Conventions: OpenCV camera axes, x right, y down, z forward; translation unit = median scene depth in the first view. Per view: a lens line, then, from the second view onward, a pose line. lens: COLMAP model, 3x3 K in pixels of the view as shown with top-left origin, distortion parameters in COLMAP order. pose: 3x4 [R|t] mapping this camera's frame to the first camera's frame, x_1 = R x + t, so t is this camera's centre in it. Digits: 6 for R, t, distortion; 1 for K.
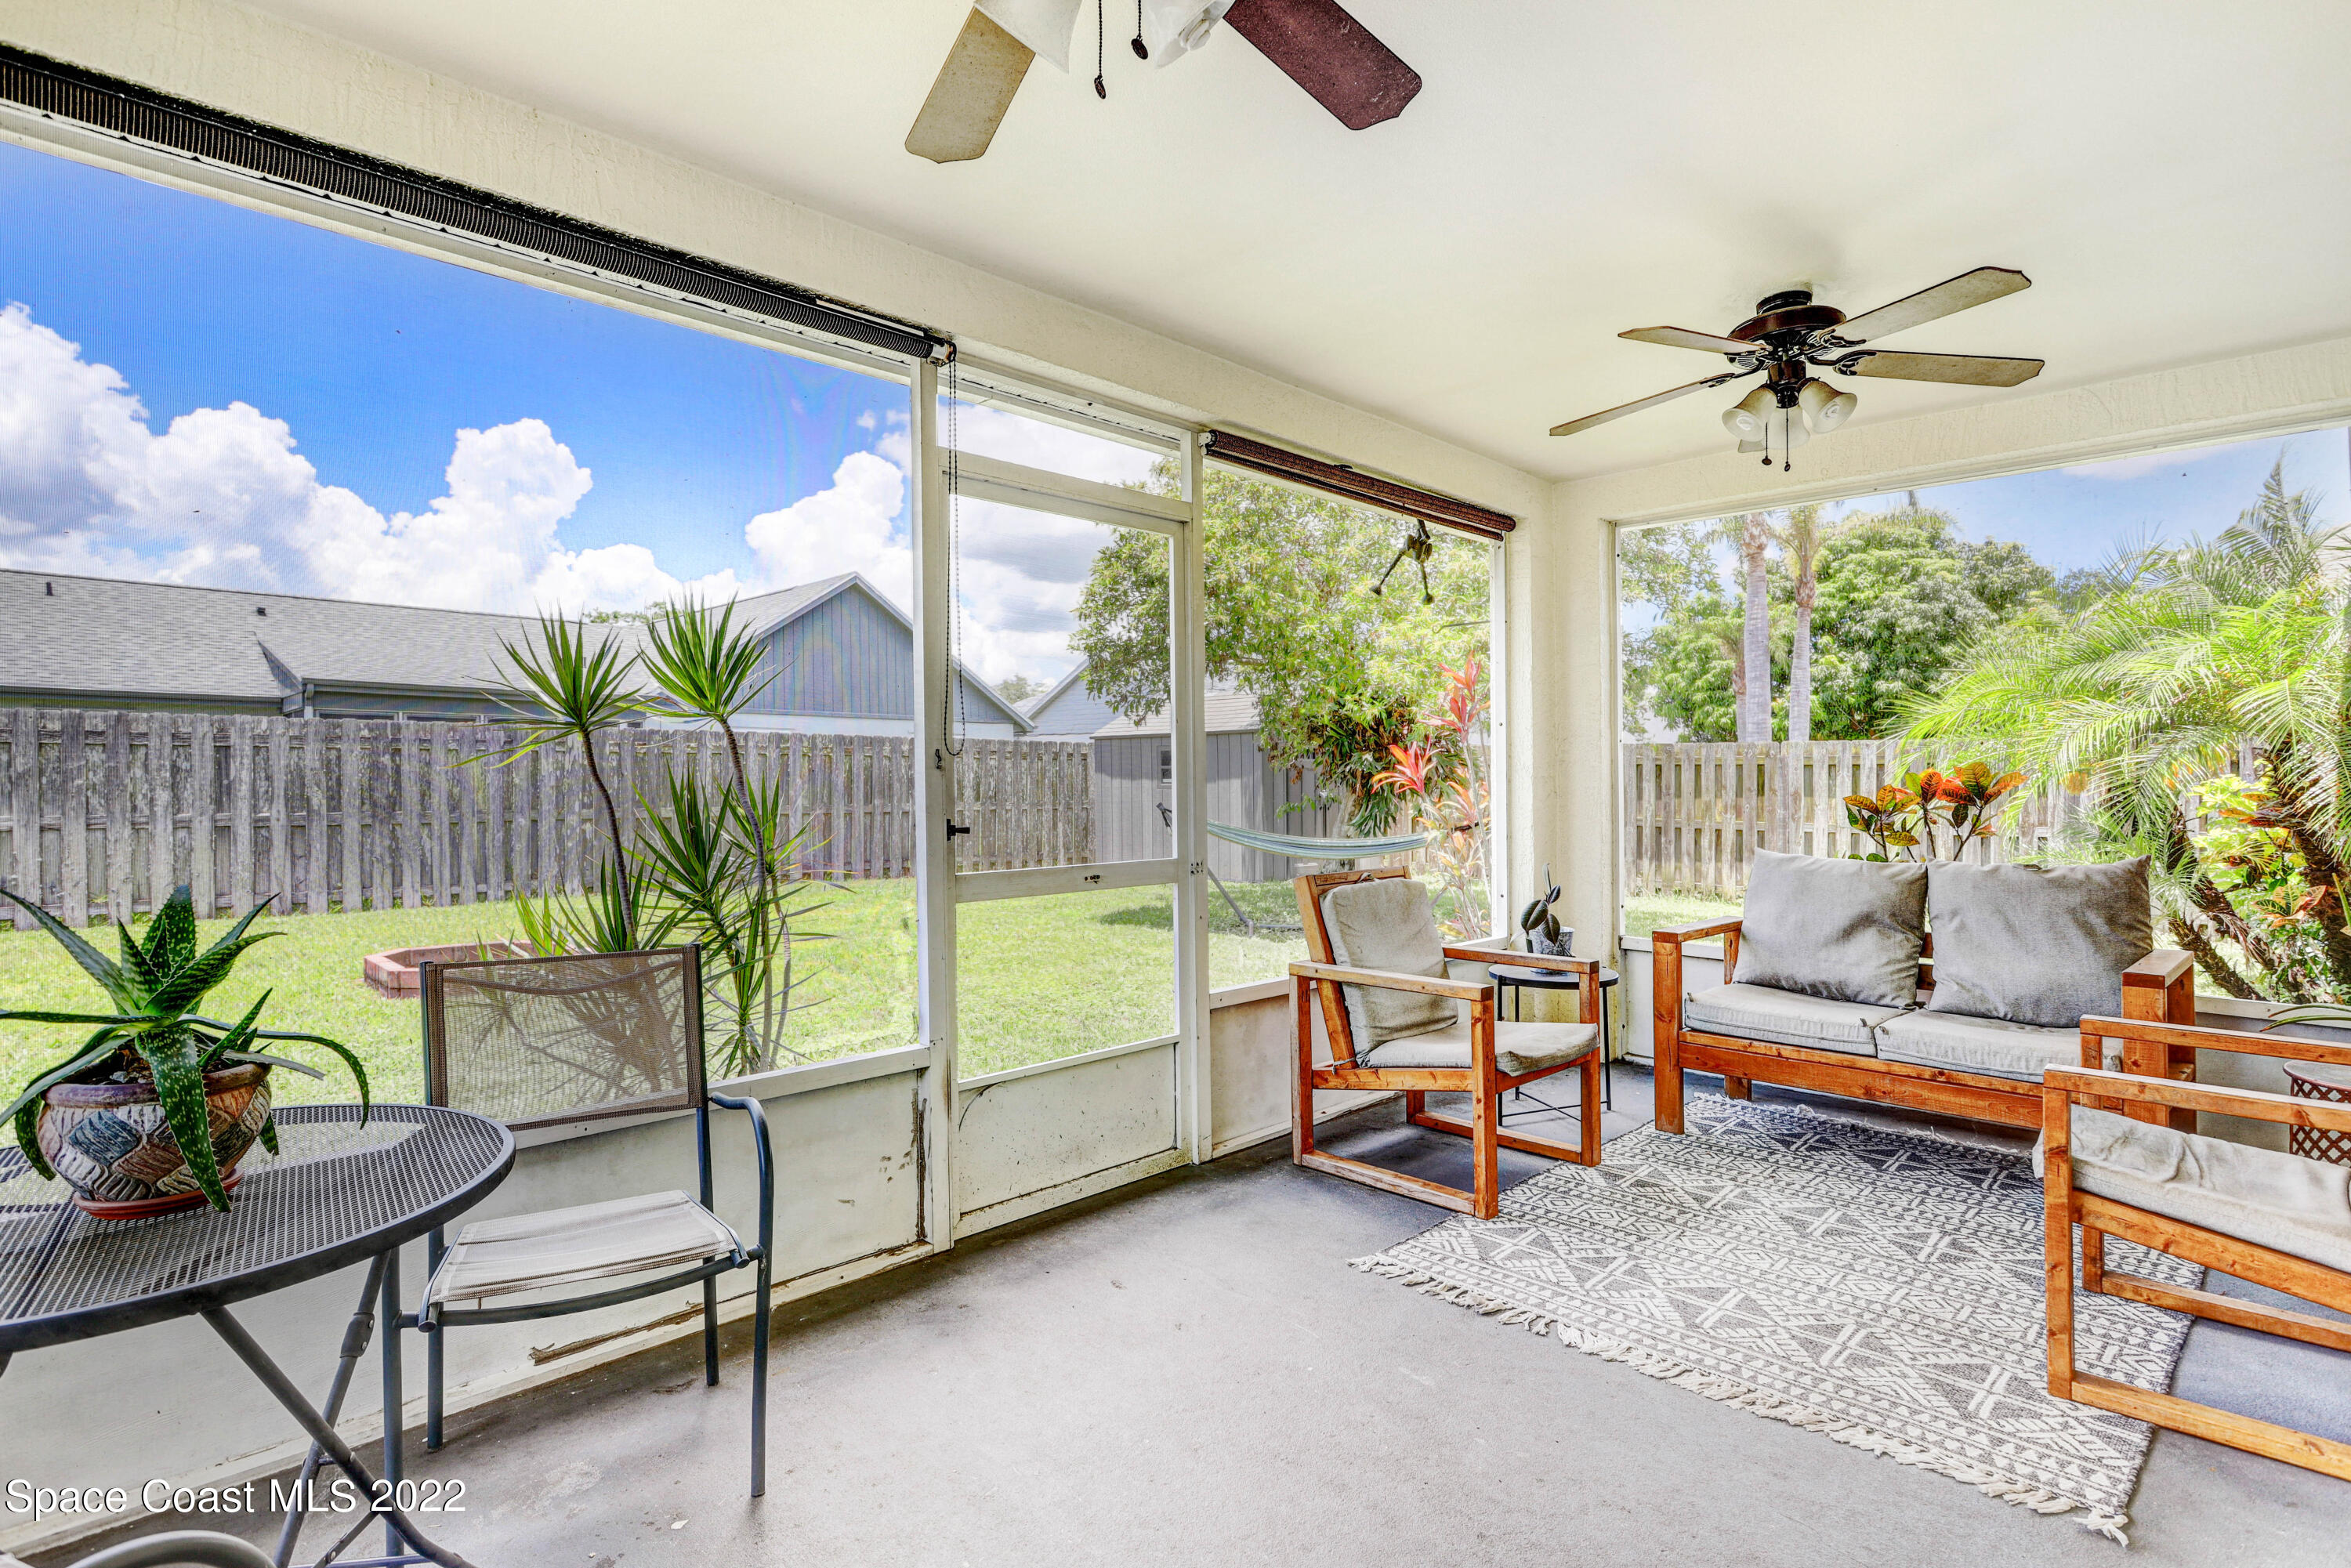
lens RADIAL K [[1165.6, 0, 1175.5], [0, 1165.6, 784.0], [0, 0, 1]] dist [-0.001872, -0.000472]
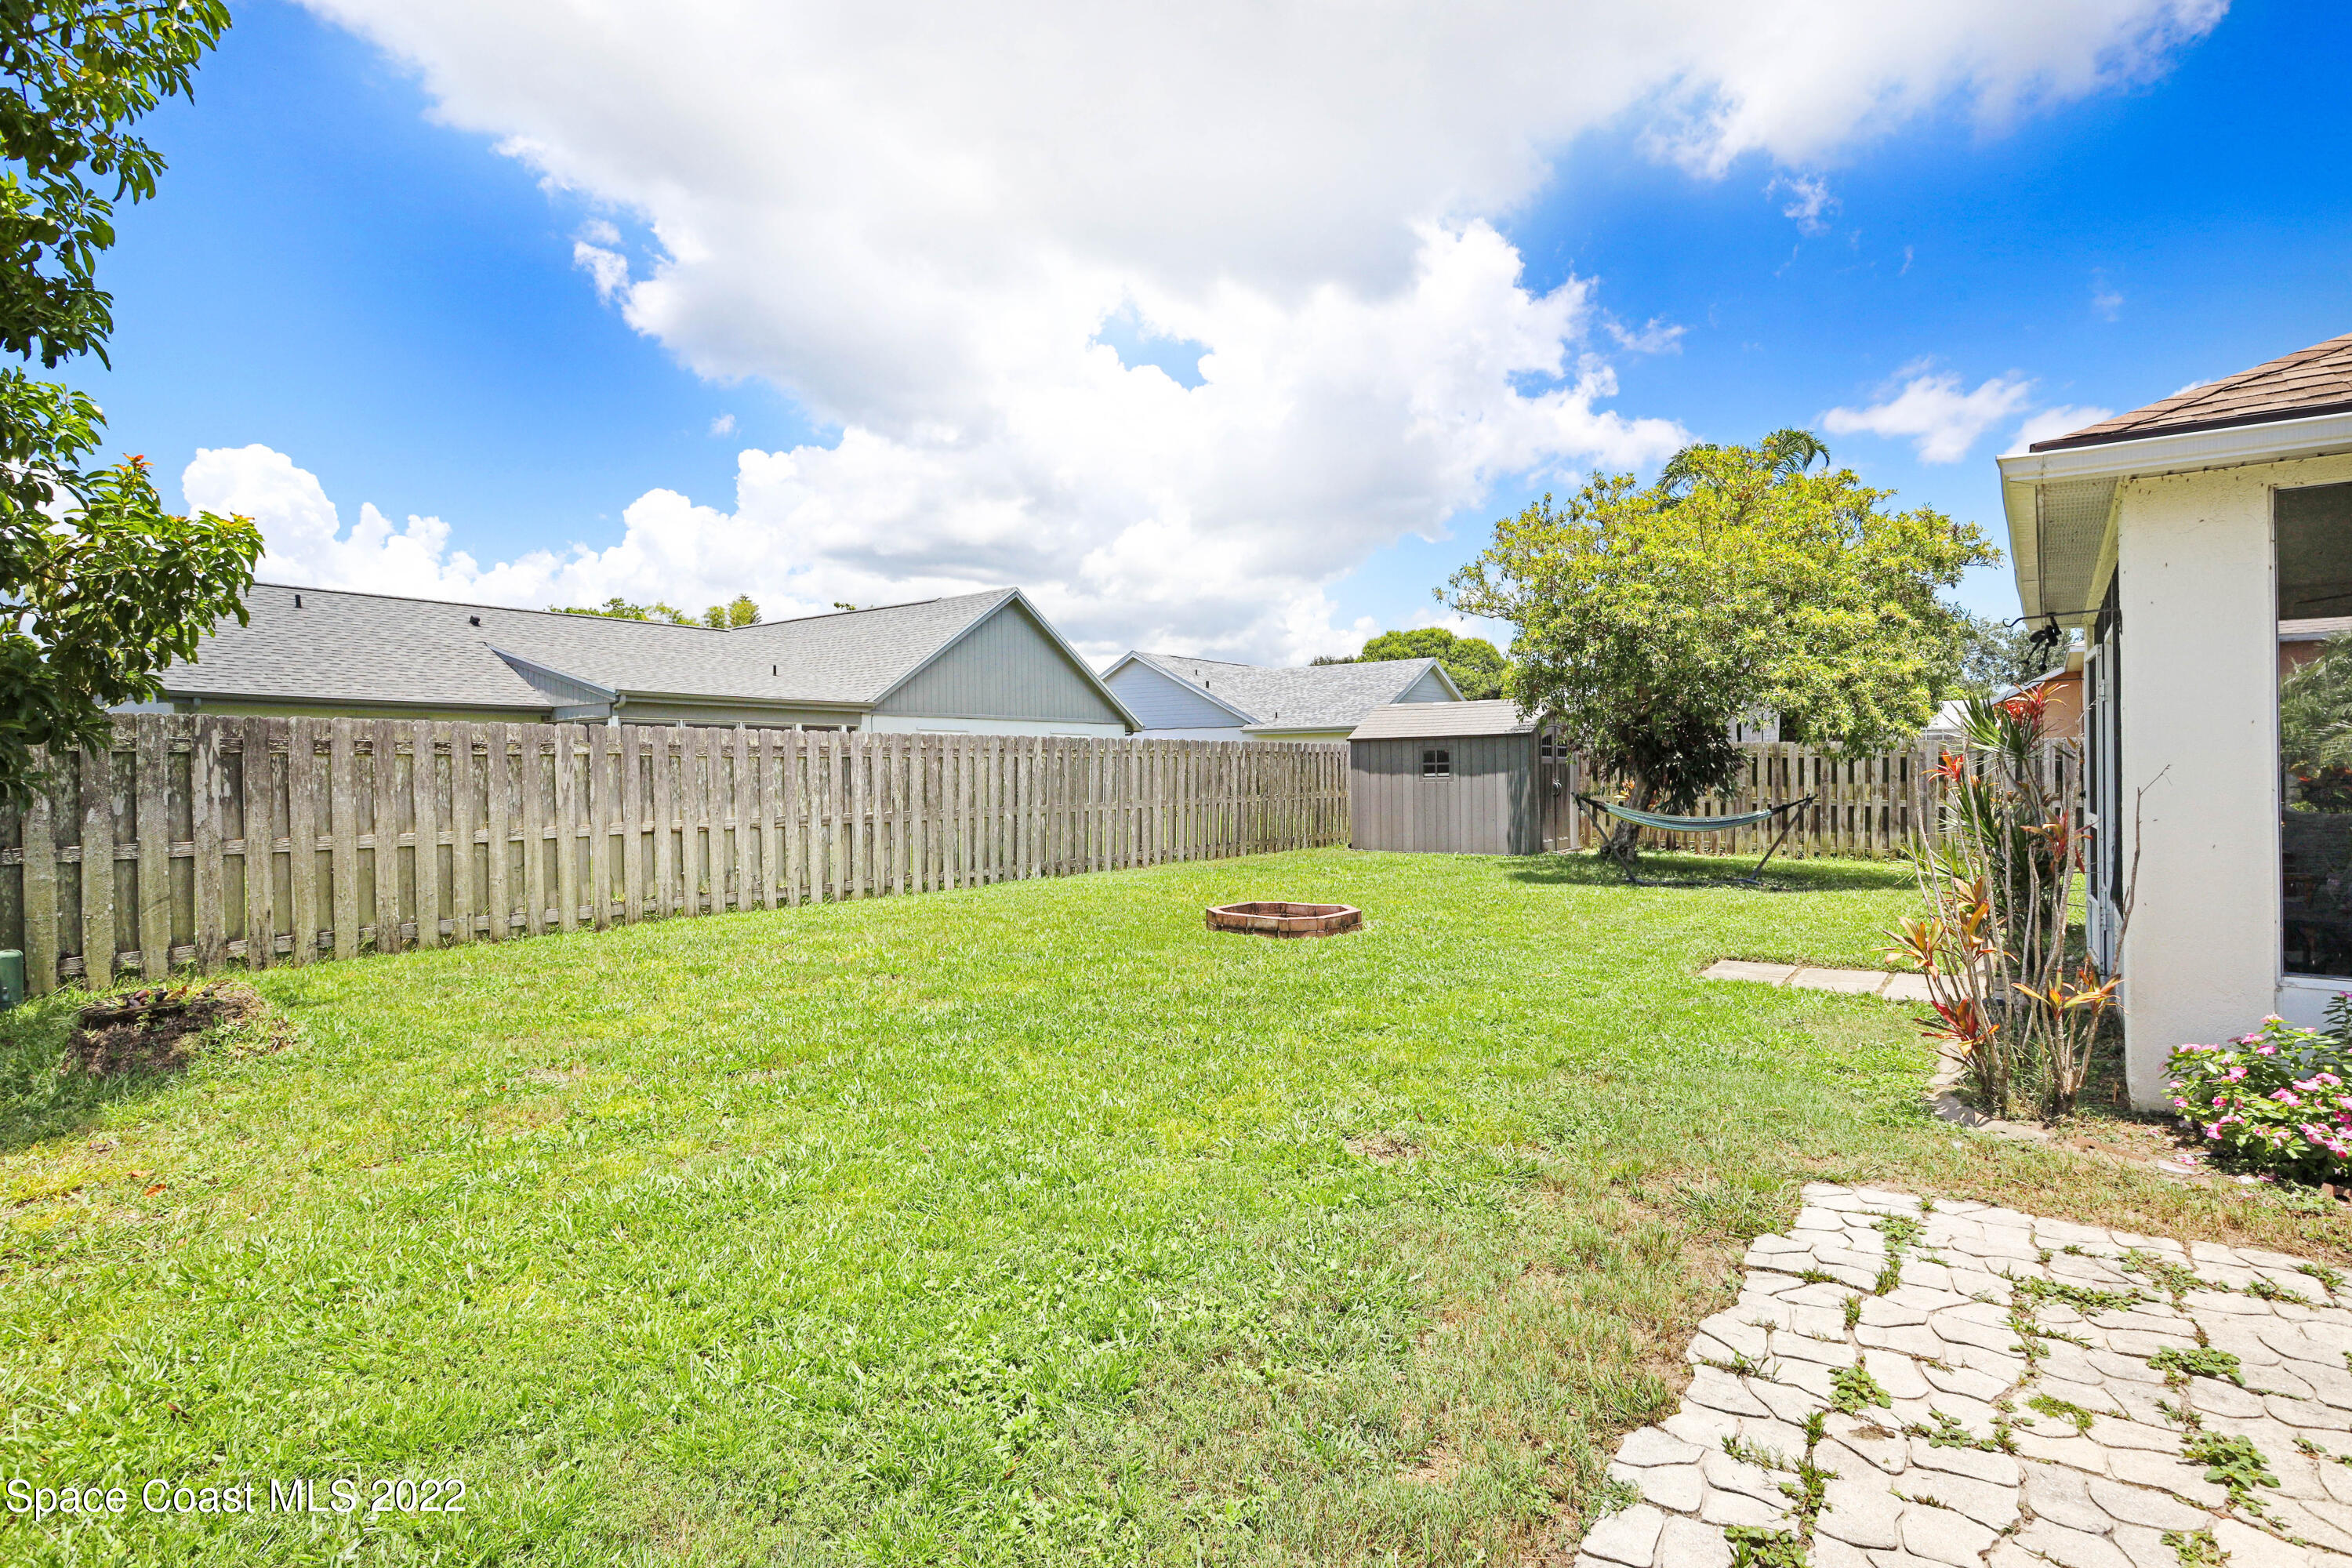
lens RADIAL K [[1166.1, 0, 1176.0], [0, 1166.1, 784.0], [0, 0, 1]] dist [-0.001872, -0.000472]
pose [[0.988378, -0.013505, 0.151418, -0.512317], [0.012312, 0.999885, 0.008811, -0.008548], [-0.151519, -0.006845, 0.988431, -0.190229]]
